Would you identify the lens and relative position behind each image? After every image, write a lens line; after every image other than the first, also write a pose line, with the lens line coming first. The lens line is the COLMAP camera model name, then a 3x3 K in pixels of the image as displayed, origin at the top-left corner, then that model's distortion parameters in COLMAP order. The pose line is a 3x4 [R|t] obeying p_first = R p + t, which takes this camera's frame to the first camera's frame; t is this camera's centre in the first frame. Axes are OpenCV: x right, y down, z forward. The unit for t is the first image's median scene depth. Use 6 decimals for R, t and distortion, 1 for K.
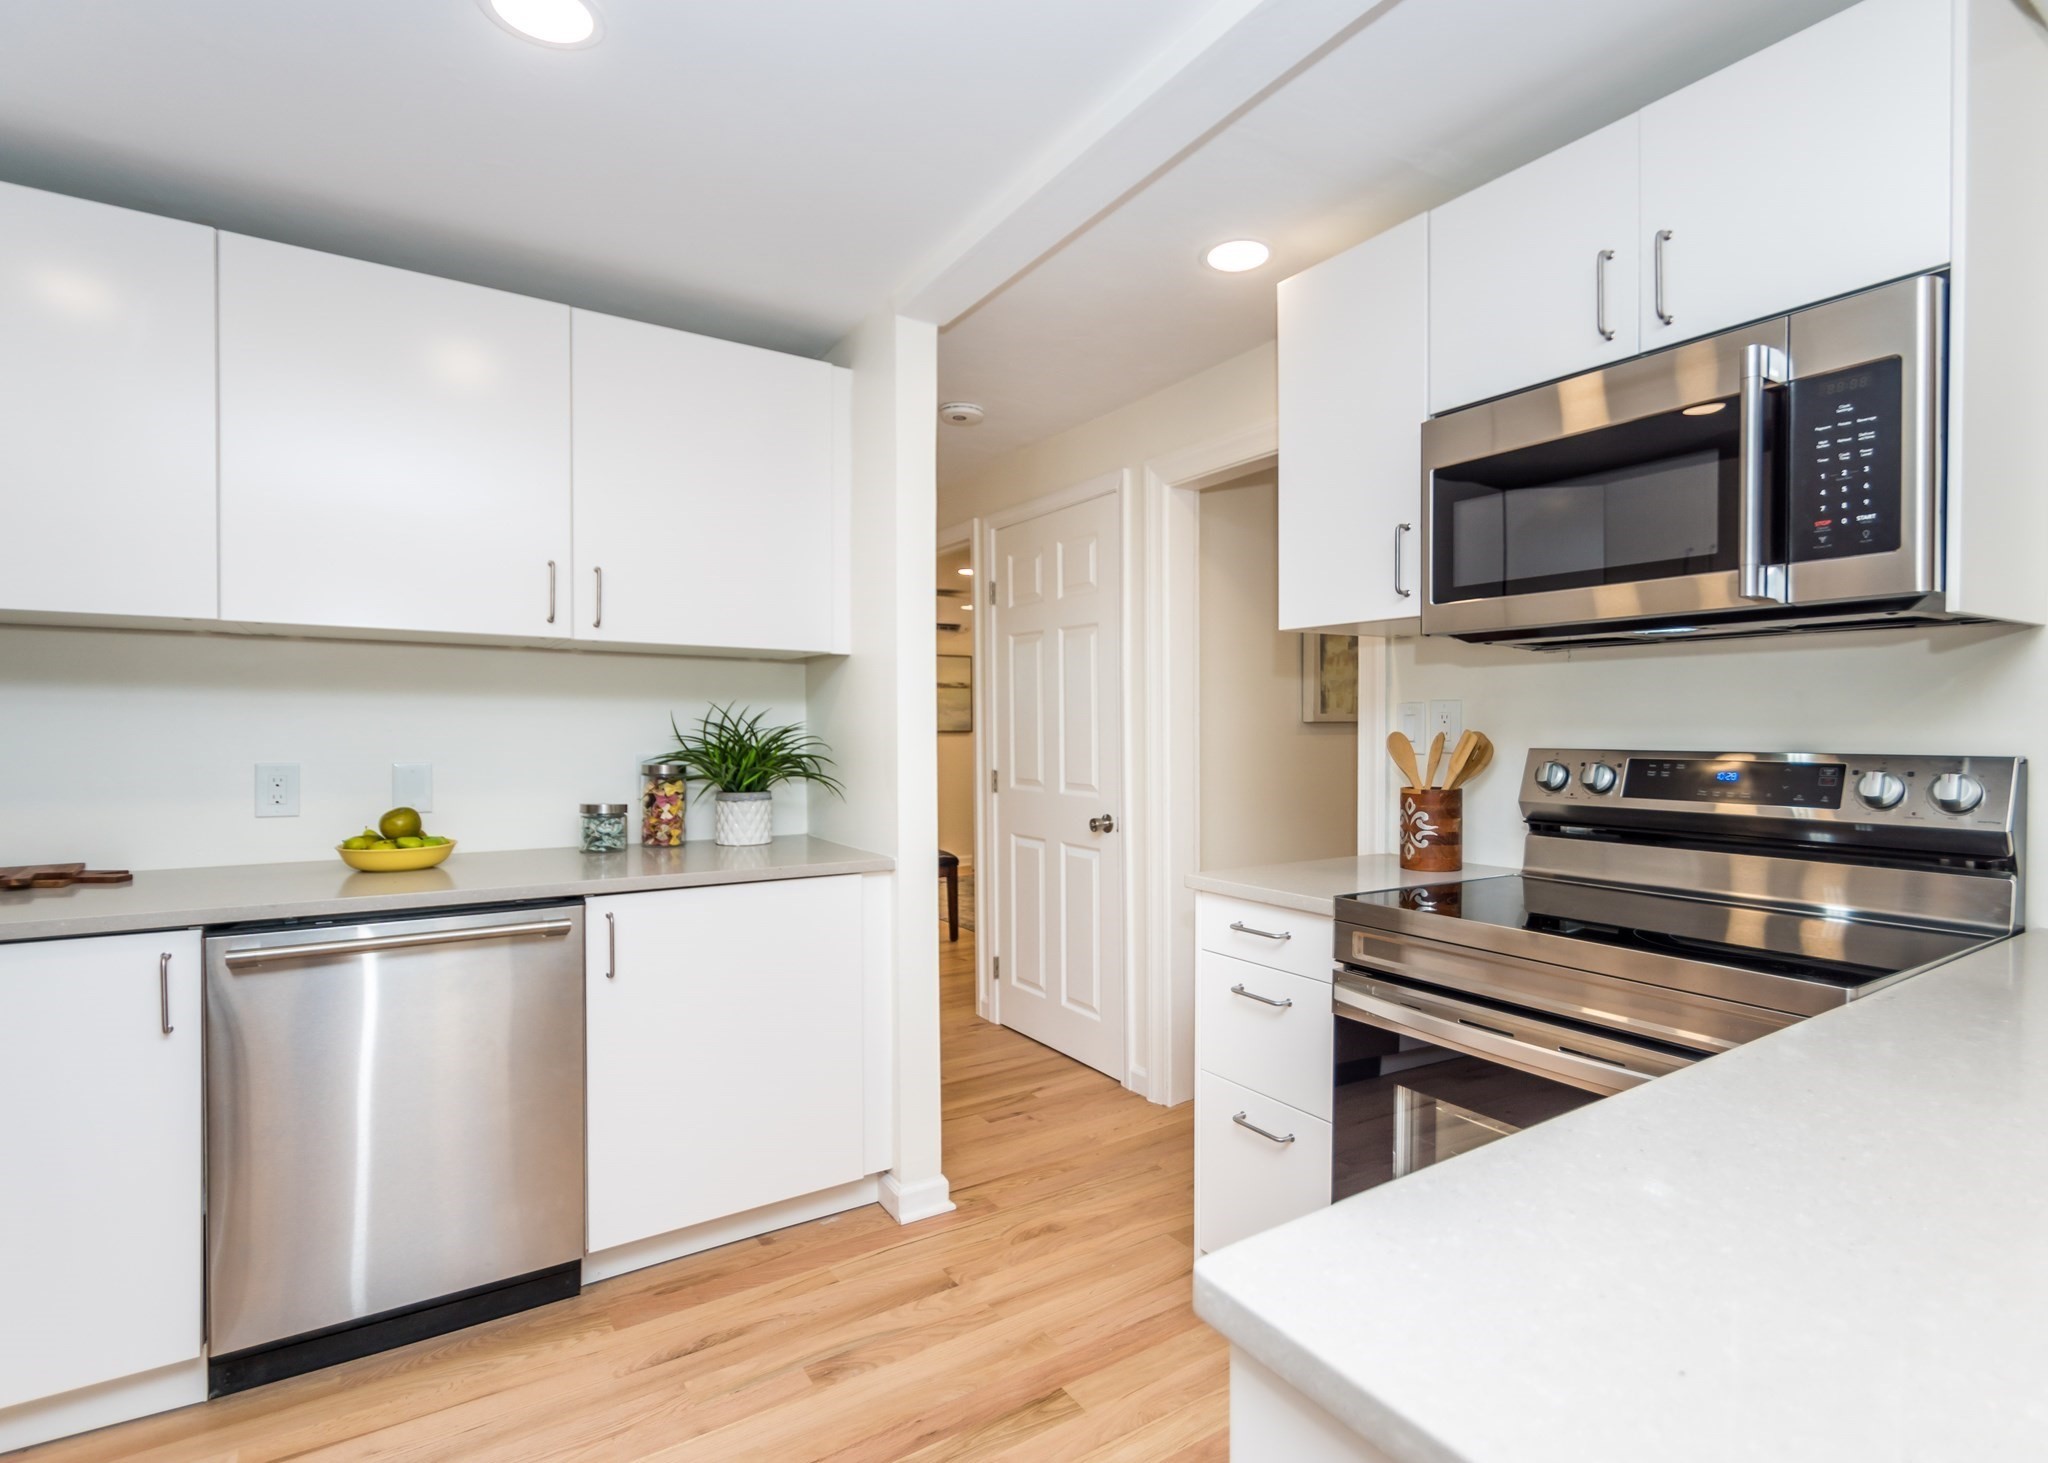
lens RADIAL K [[1018.9, 0, 1058.0], [0, 1018.9, 735.7], [0, 0, 1]] dist [0.009204, -0.001547]
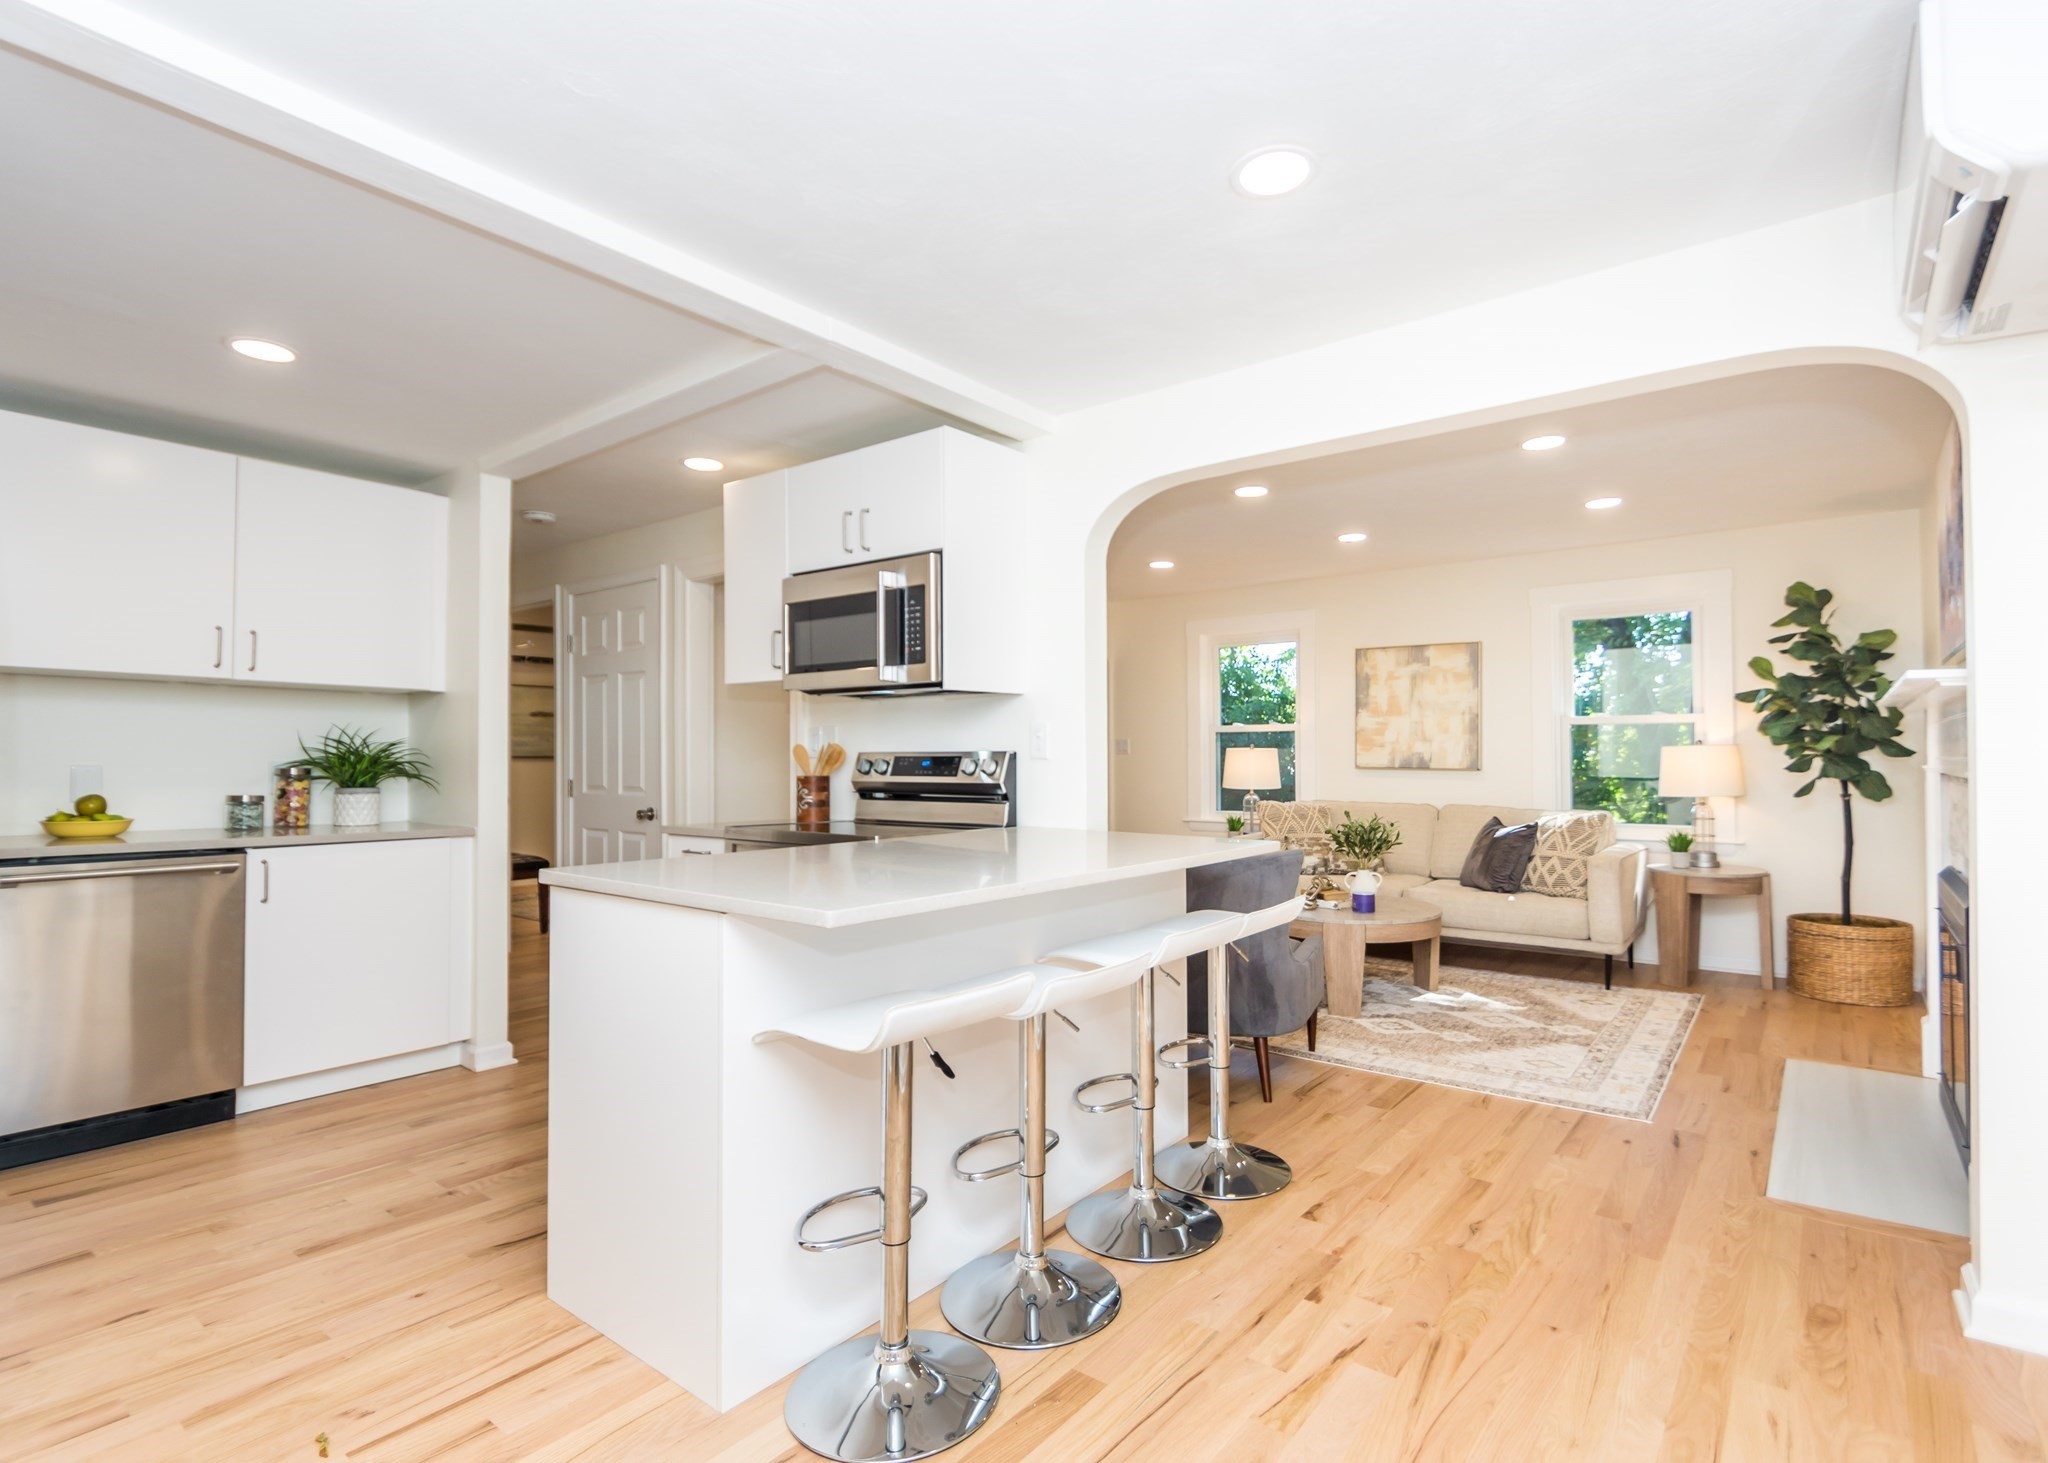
lens RADIAL K [[1018.9, 0, 1004.8], [0, 1018.9, 732.3], [0, 0, 1]] dist [0.009204, -0.001547]
pose [[0.956387, 0.007335, 0.292011, 0.158935], [0.002698, 0.999420, -0.033939, 0.035397], [-0.292091, 0.033247, 0.955812, -0.735724]]
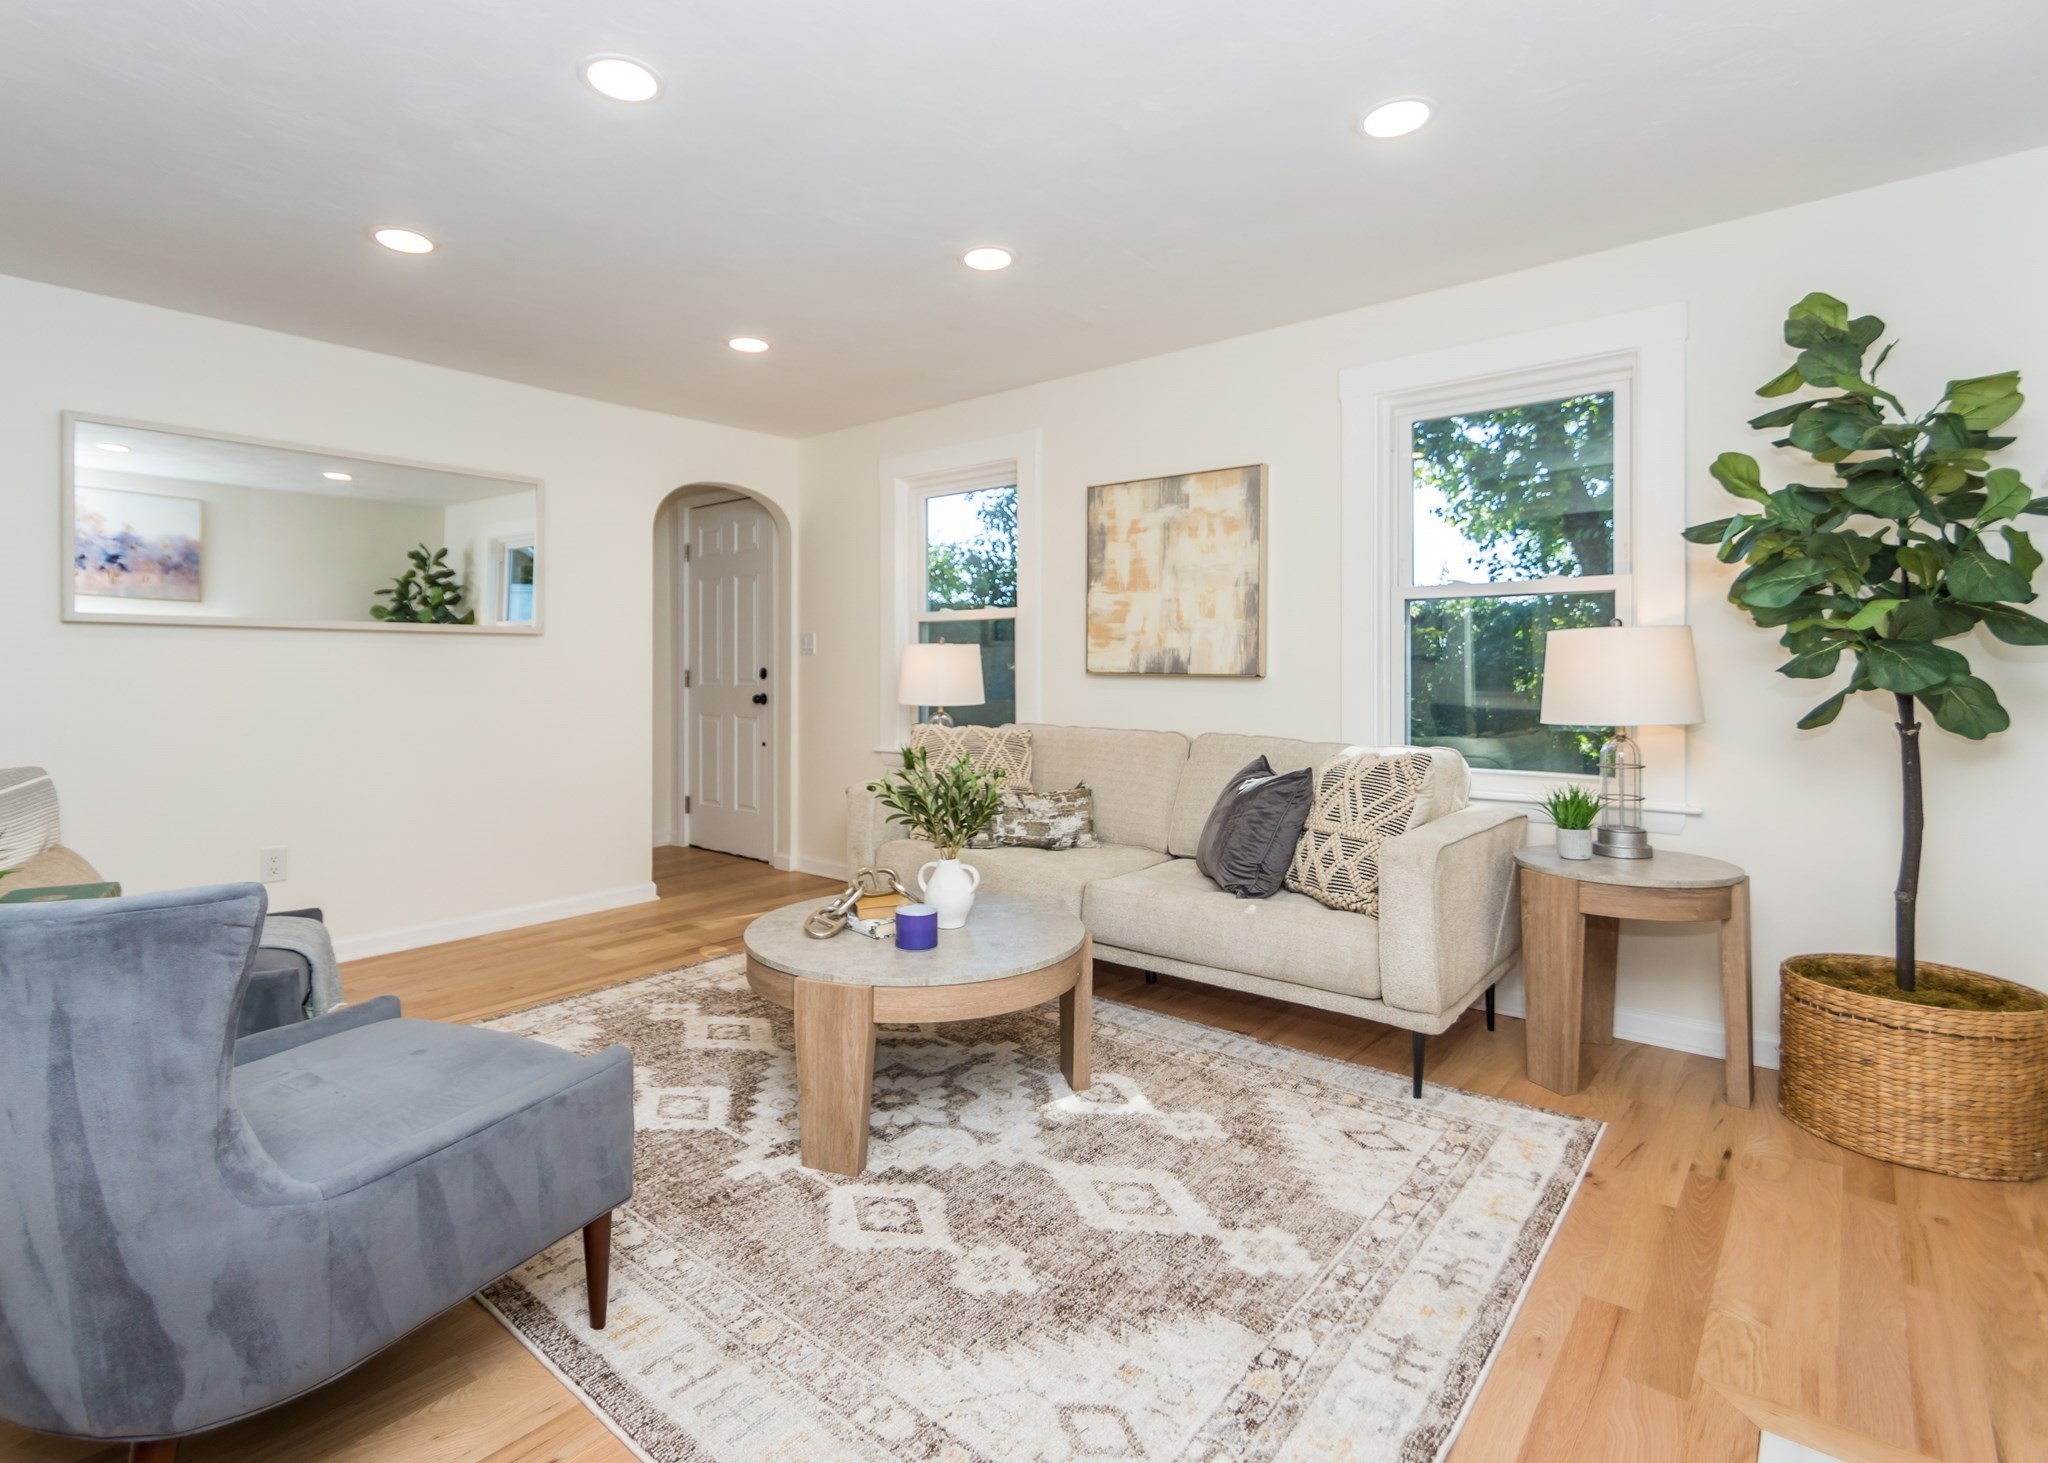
lens RADIAL K [[1018.9, 0, 937.9], [0, 1018.9, 661.0], [0, 0, 1]] dist [0.009204, -0.001547]
pose [[0.968825, 0.011240, 0.247492, 1.162561], [-0.005340, 0.999686, -0.024501, 0.061868], [-0.247690, 0.022416, 0.968580, -0.028138]]
